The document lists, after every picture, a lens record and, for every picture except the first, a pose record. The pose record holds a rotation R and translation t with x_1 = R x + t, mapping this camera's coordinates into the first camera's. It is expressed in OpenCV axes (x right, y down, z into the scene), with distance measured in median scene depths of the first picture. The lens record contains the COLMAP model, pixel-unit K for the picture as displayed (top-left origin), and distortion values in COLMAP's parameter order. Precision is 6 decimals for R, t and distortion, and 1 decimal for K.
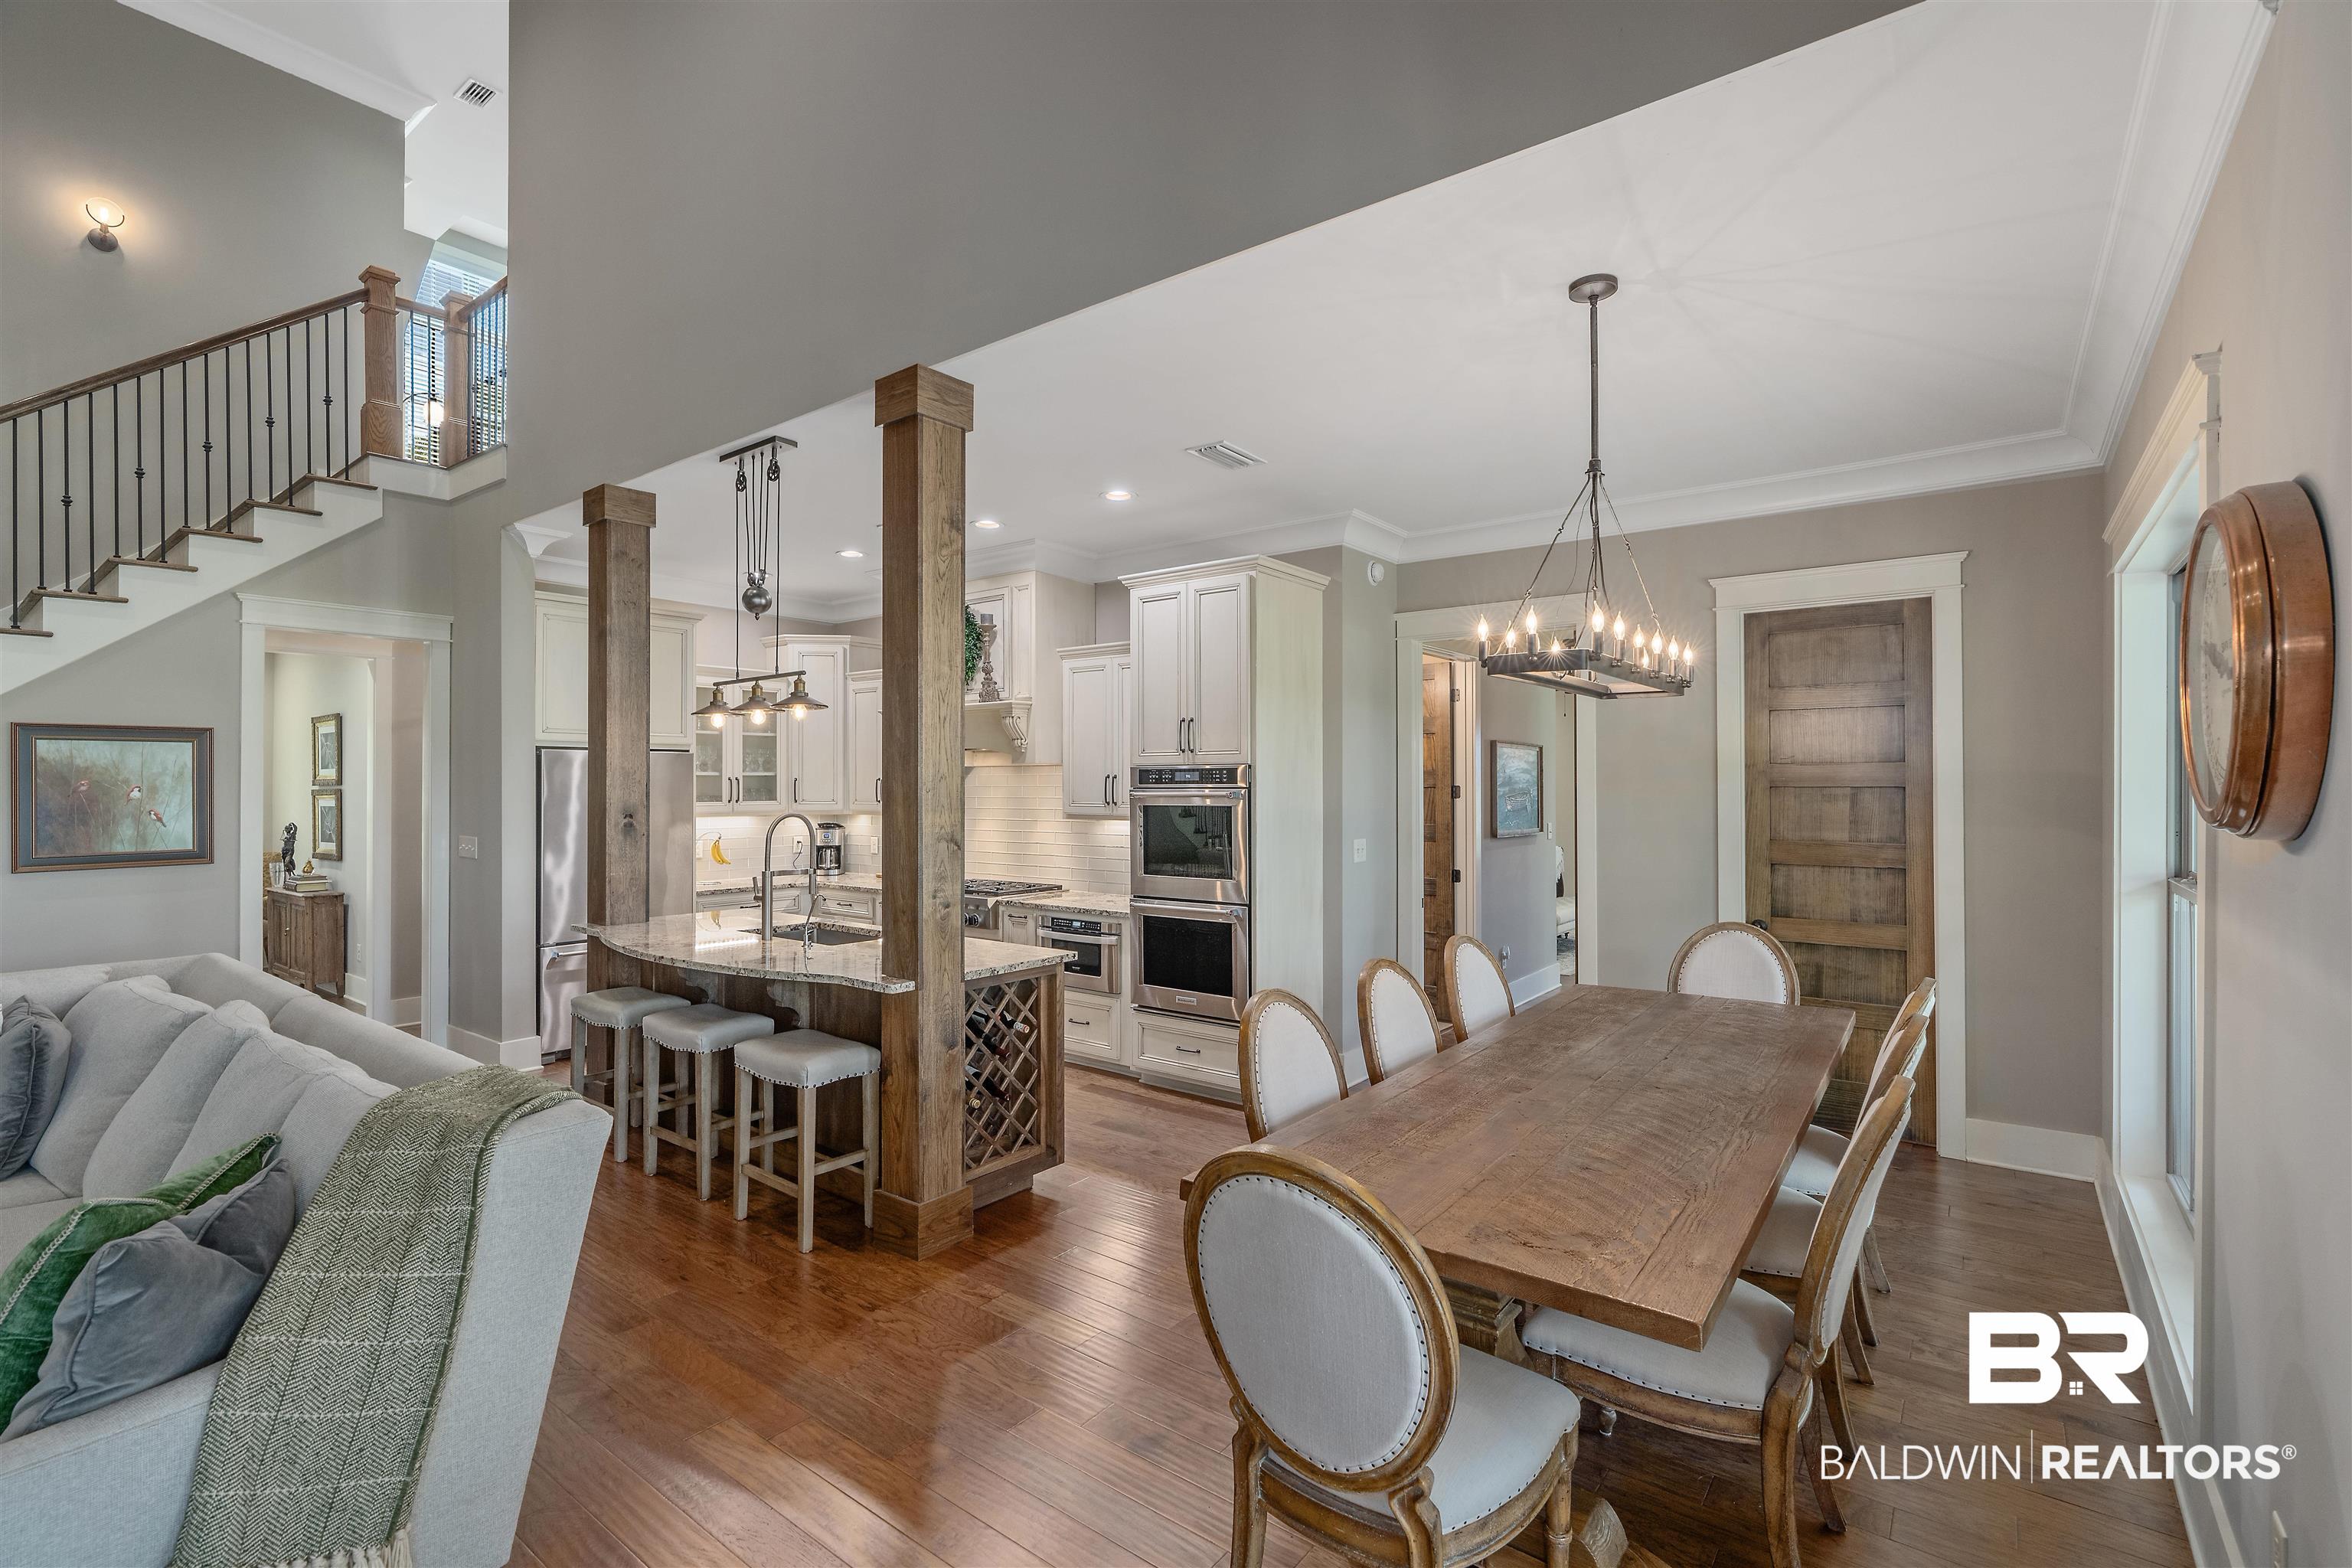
lens RADIAL K [[1067.6, 0, 1180.6], [0, 1067.6, 784.7], [0, 0, 1]] dist [0.000679, 0.000126]
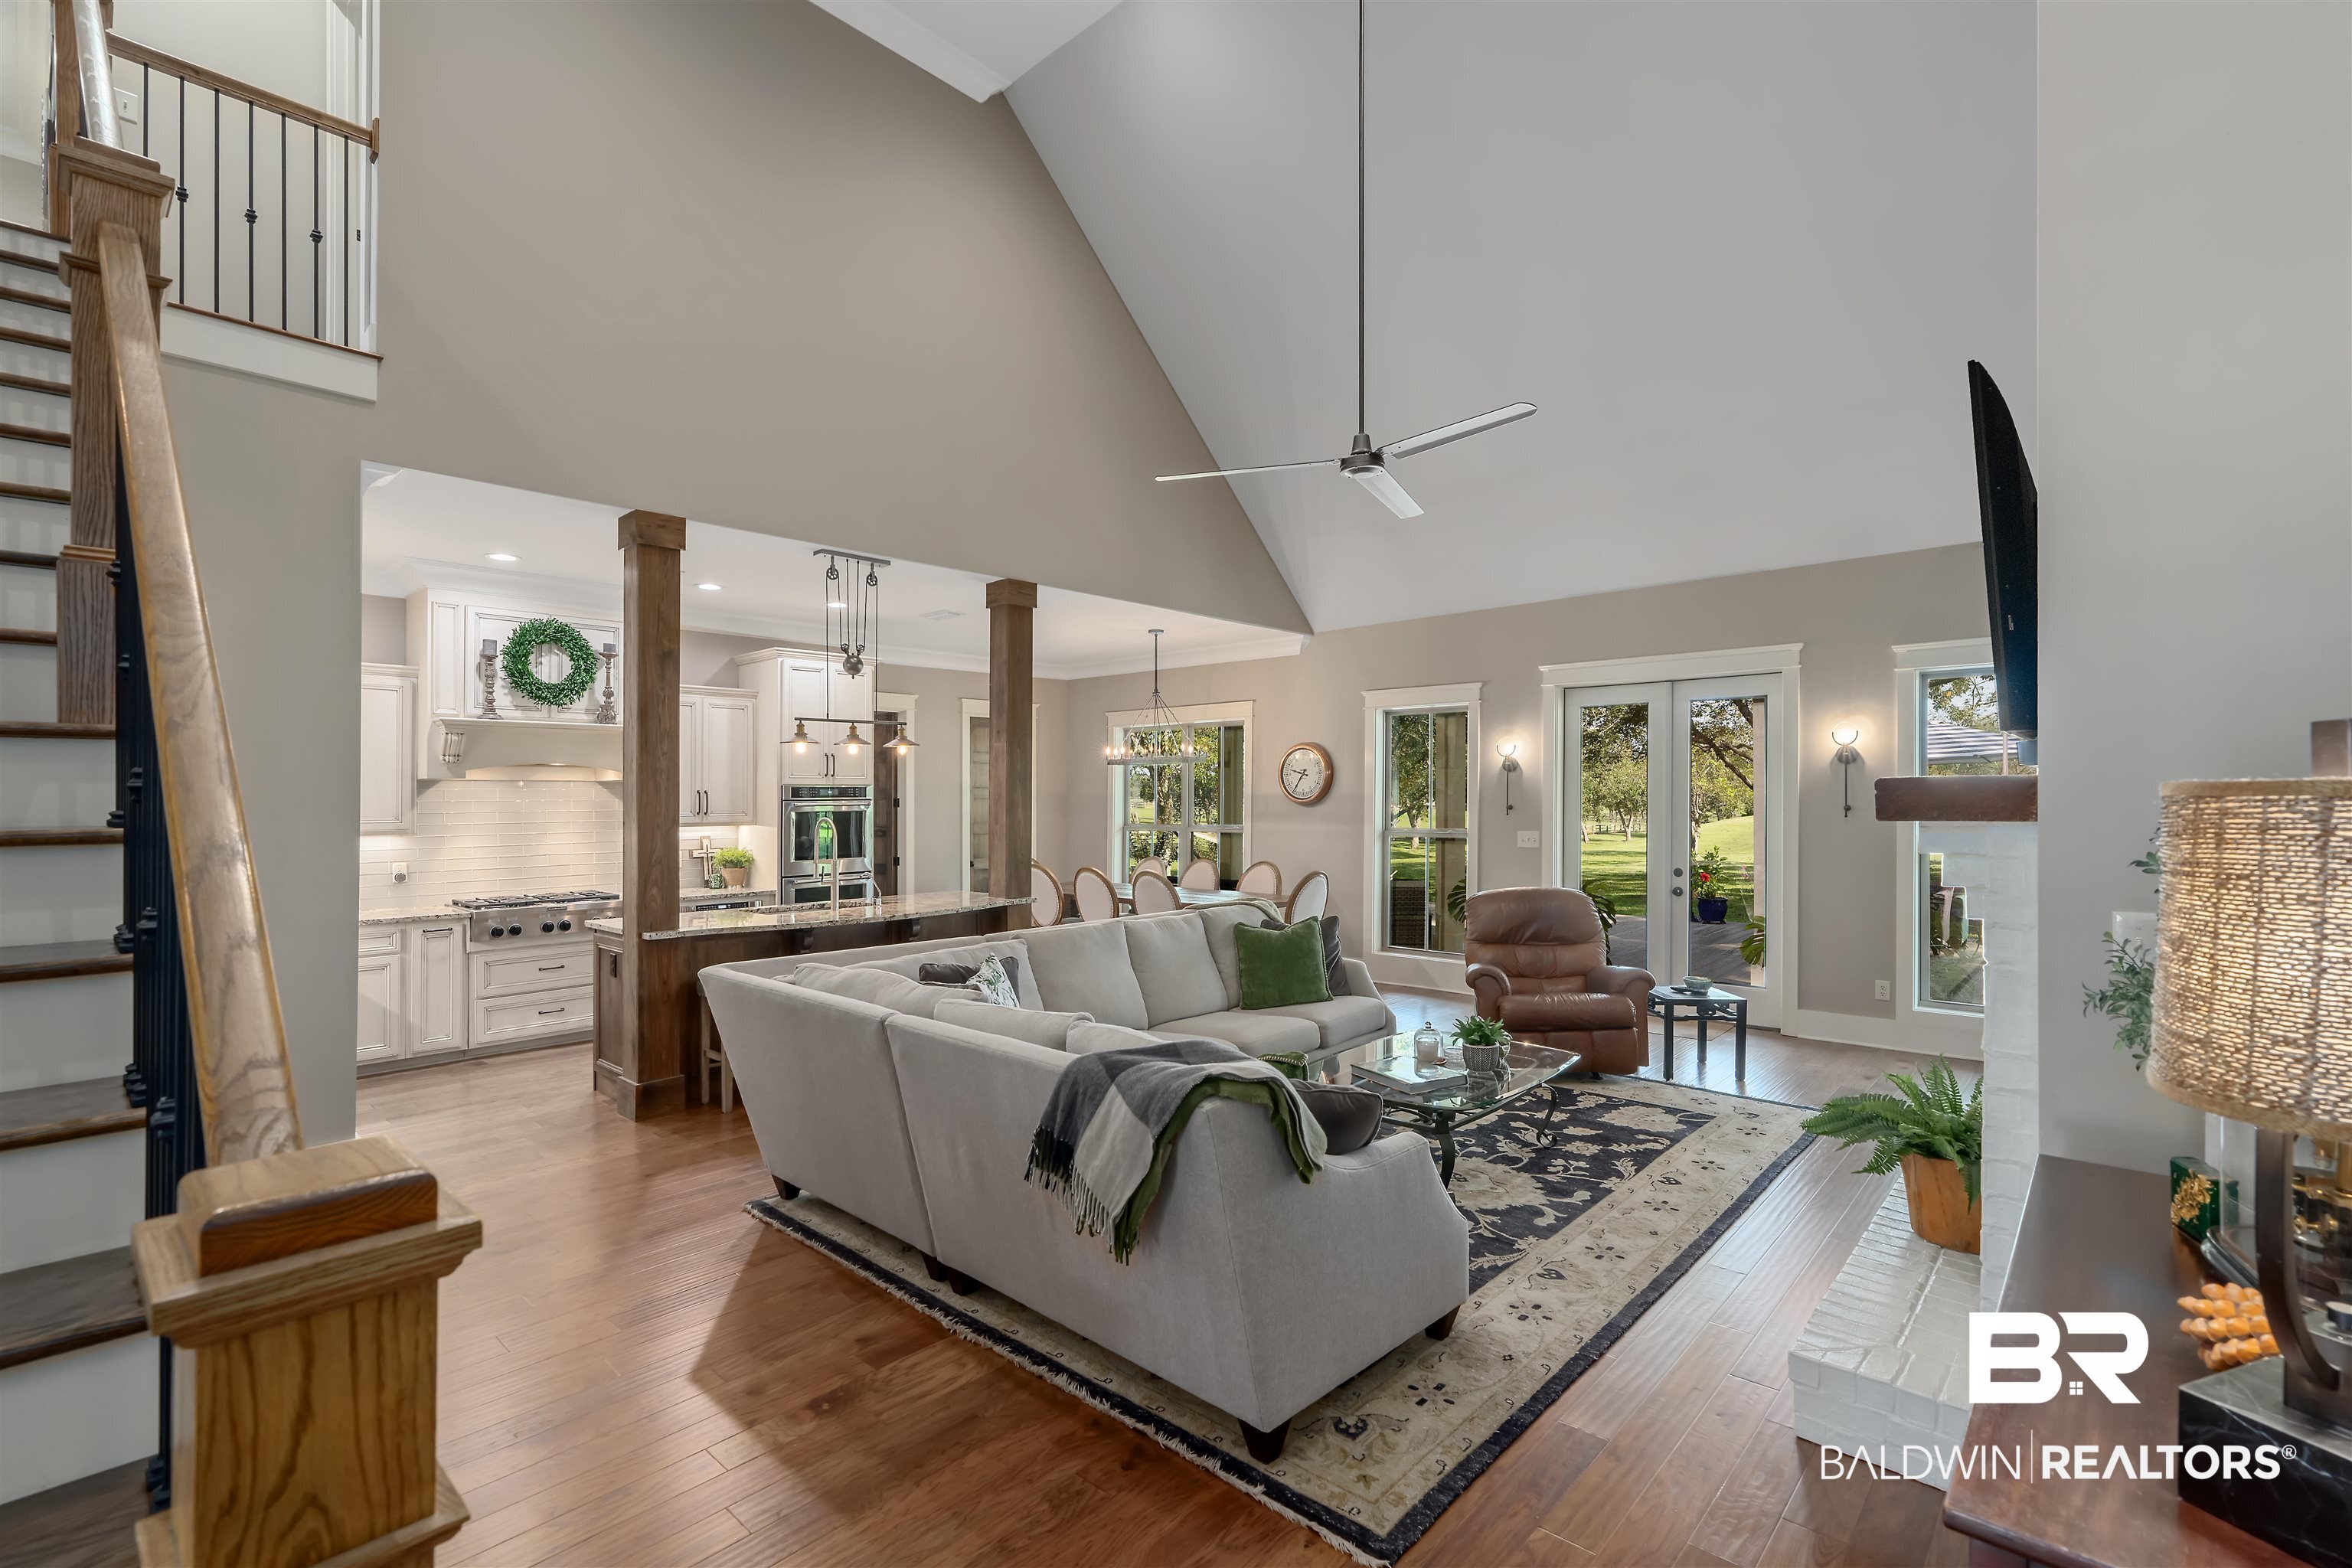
lens RADIAL K [[1067.6, 0, 1181.9], [0, 1067.6, 791.7], [0, 0, 1]] dist [0.000679, 0.000126]
pose [[0.100534, 0.005845, 0.994916, -1.464436], [0.004173, 0.999971, -0.006297, 0.002677], [-0.994925, 0.004785, 0.100507, 0.364163]]
